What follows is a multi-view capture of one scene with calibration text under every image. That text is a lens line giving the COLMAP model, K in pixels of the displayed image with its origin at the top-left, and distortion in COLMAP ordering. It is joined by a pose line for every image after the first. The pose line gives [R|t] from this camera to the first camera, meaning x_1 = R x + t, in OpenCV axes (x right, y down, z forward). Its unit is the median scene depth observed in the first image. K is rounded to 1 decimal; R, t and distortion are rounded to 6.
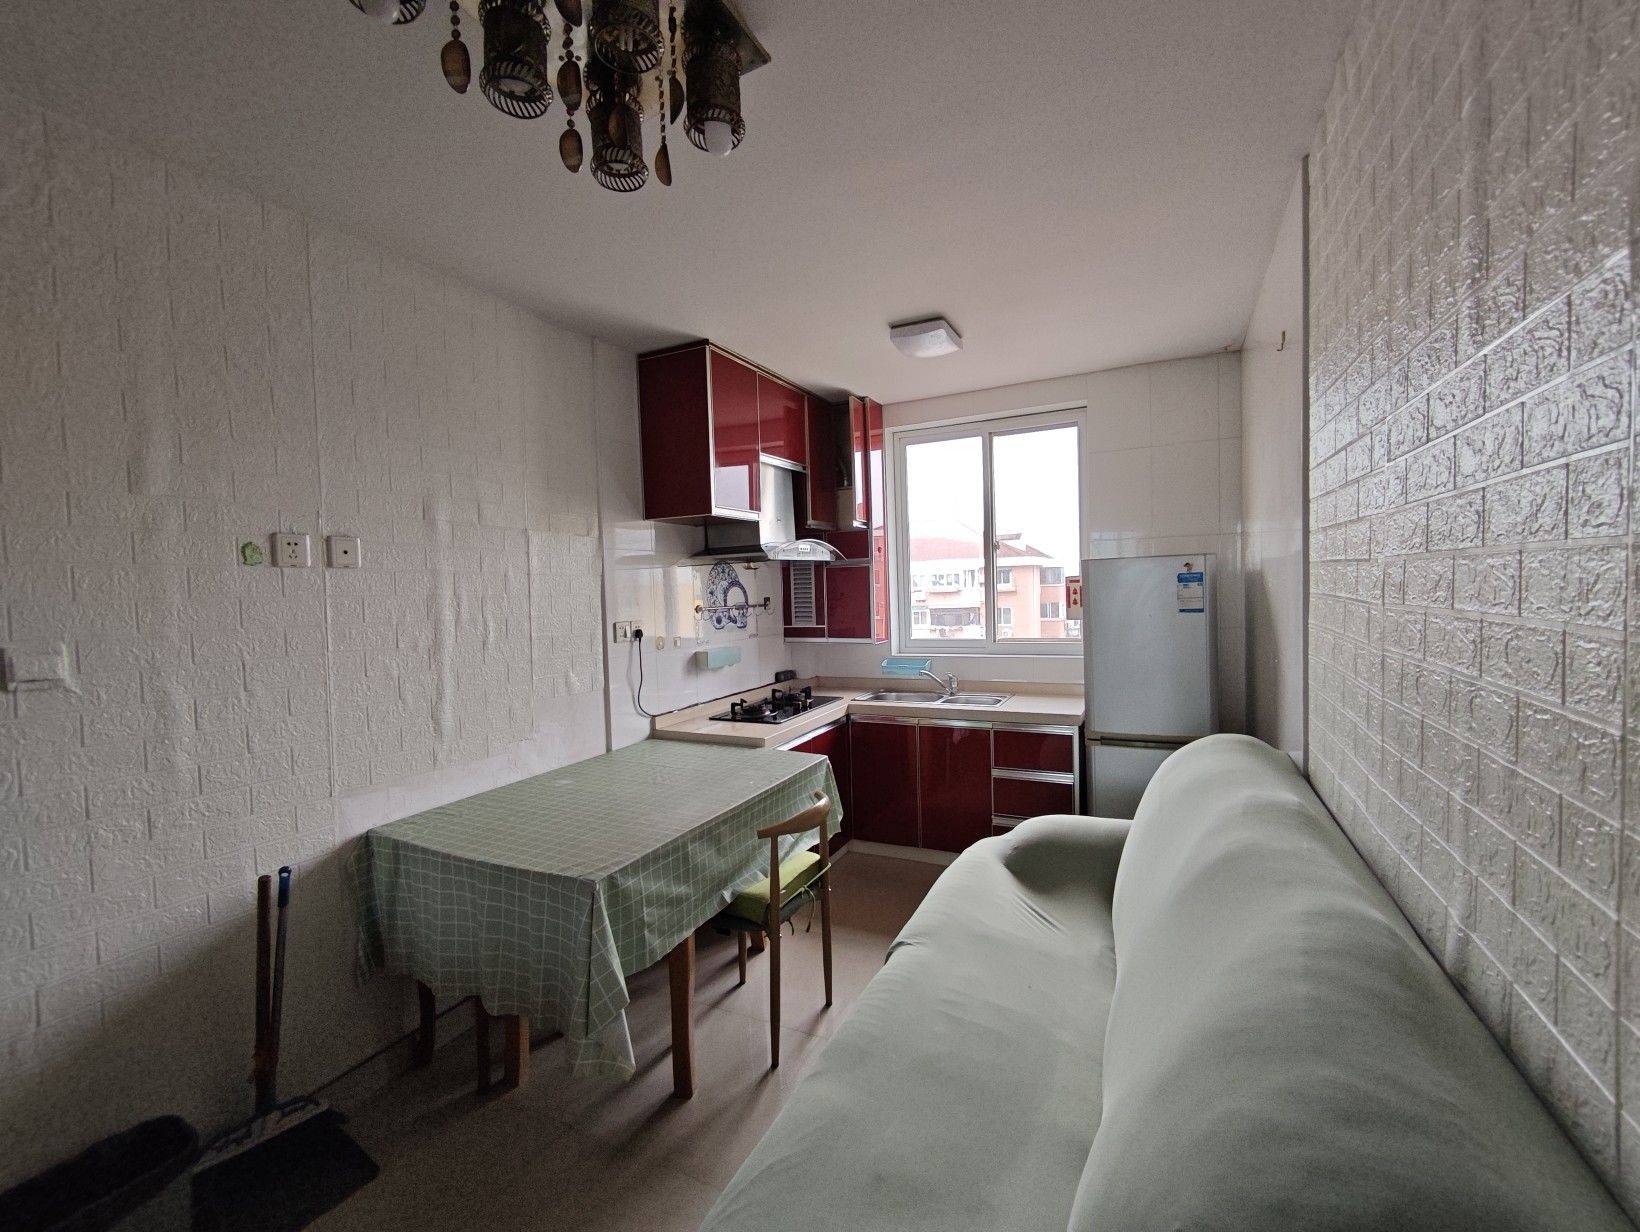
lens RADIAL K [[698.0, 0, 820.0], [0, 698.0, 616.0], [0, 0, 1]] dist [-0.001712, -0.000374]
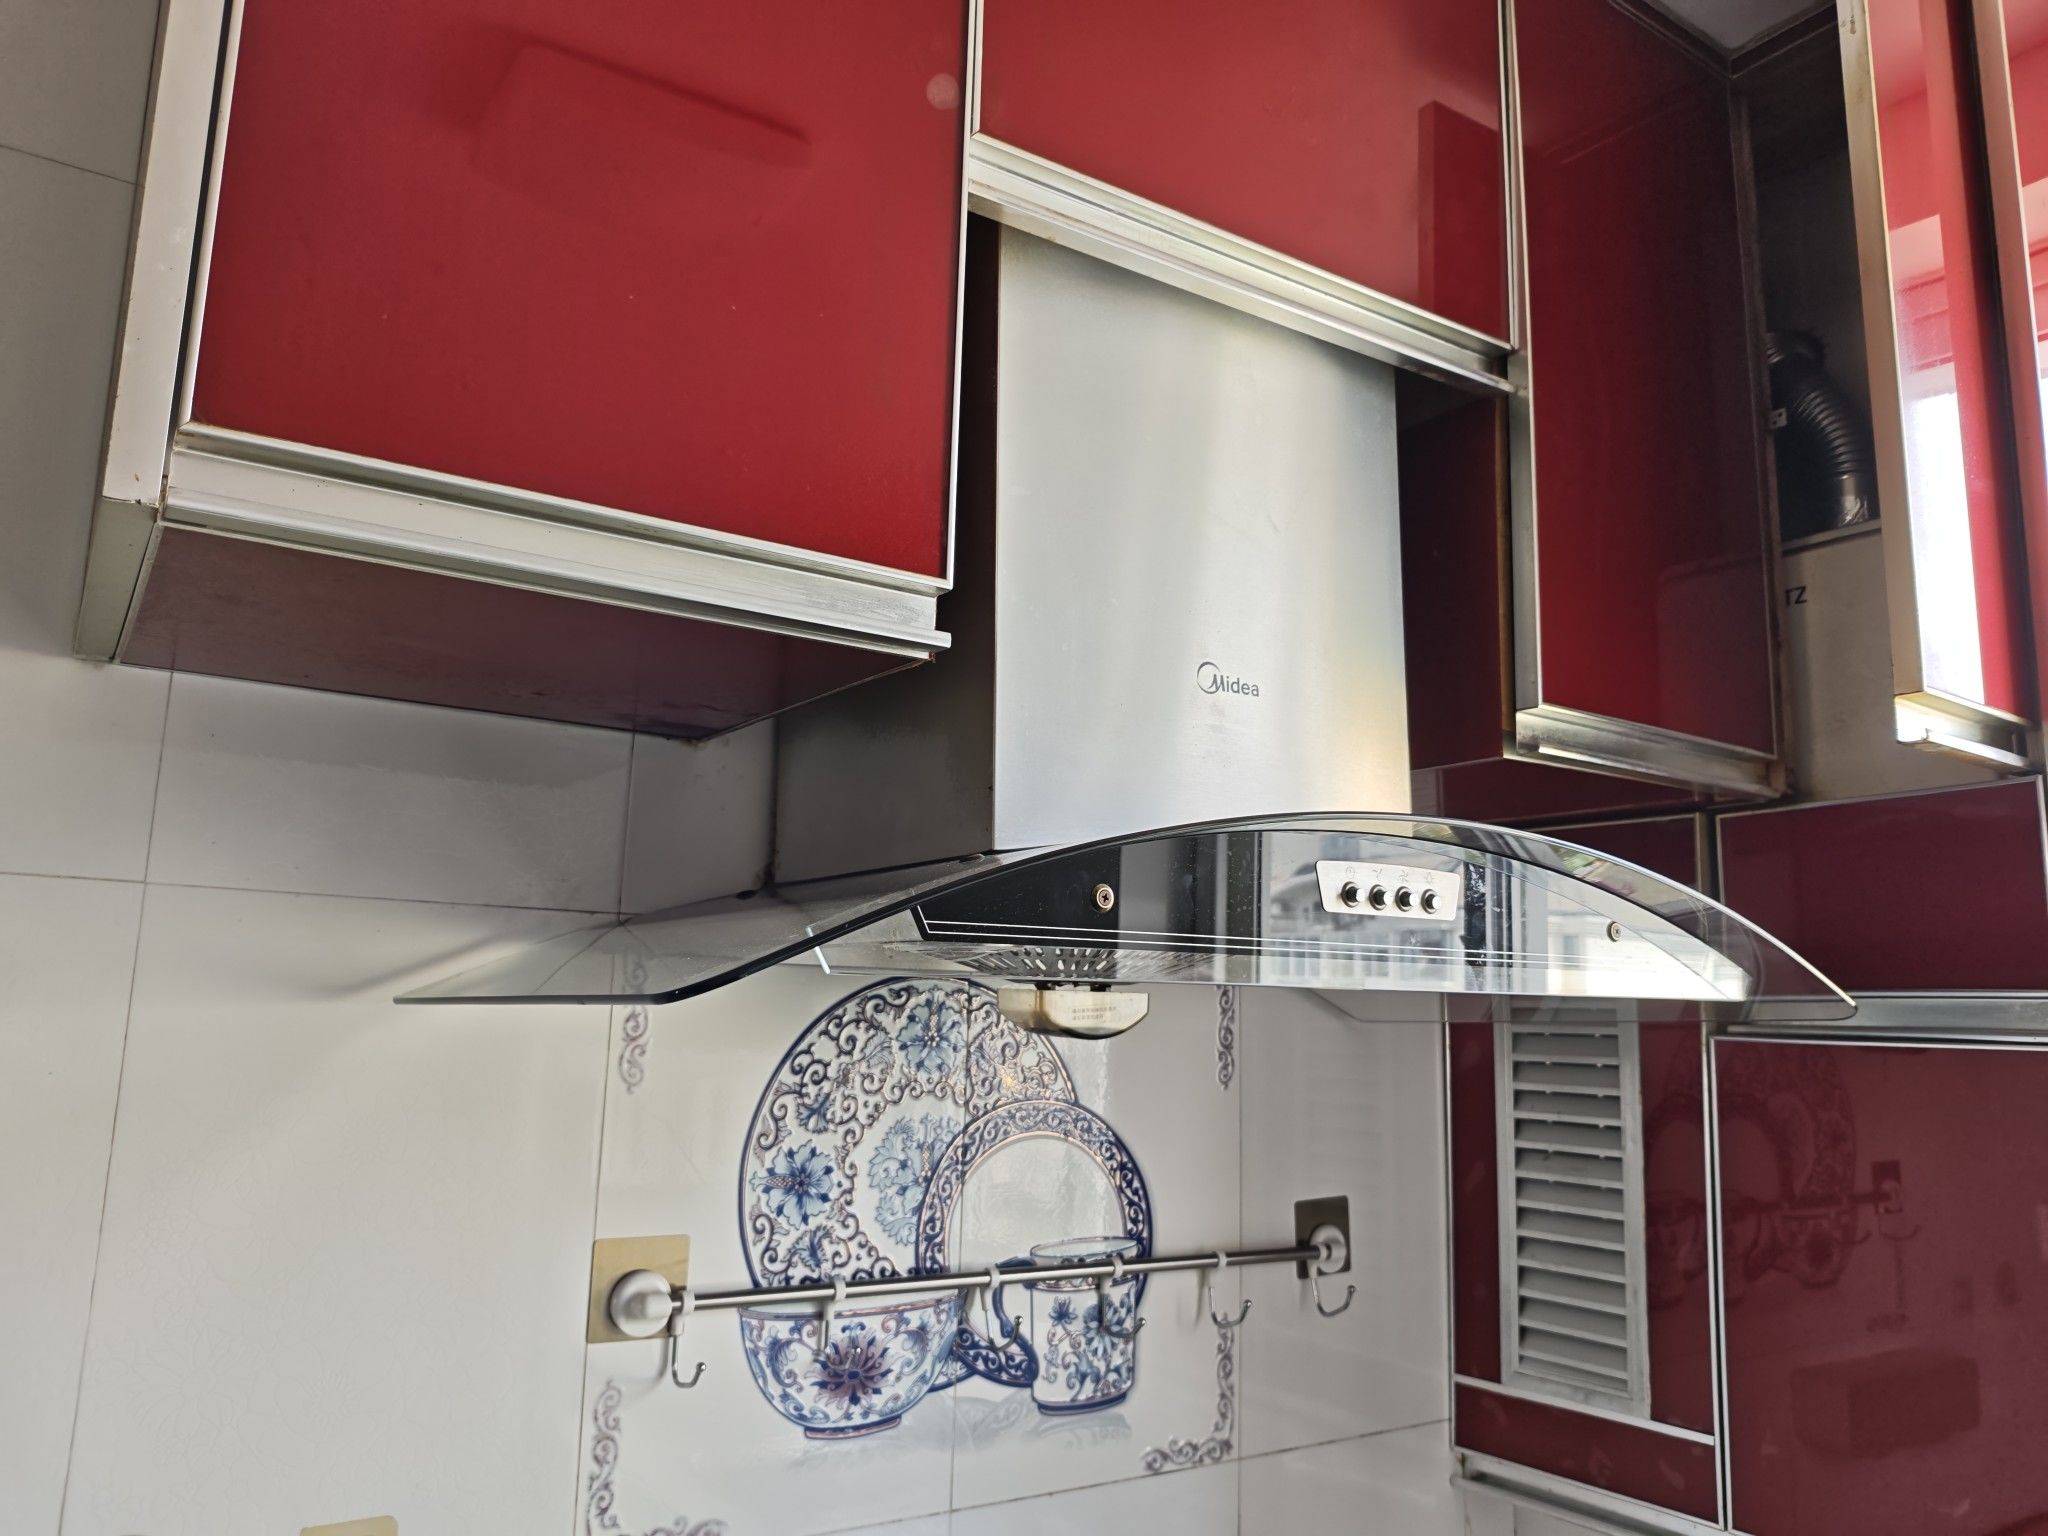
lens RADIAL K [[1515.1, 0, 1024.0], [0, 1515.1, 768.0], [0, 0, 1]] dist [-0.002798, -0.001506]
pose [[0.865799, -0.025084, -0.499762, 0.047893], [-0.077152, 0.980108, -0.182853, -0.059658], [0.494408, 0.196871, 0.846642, 0.677590]]
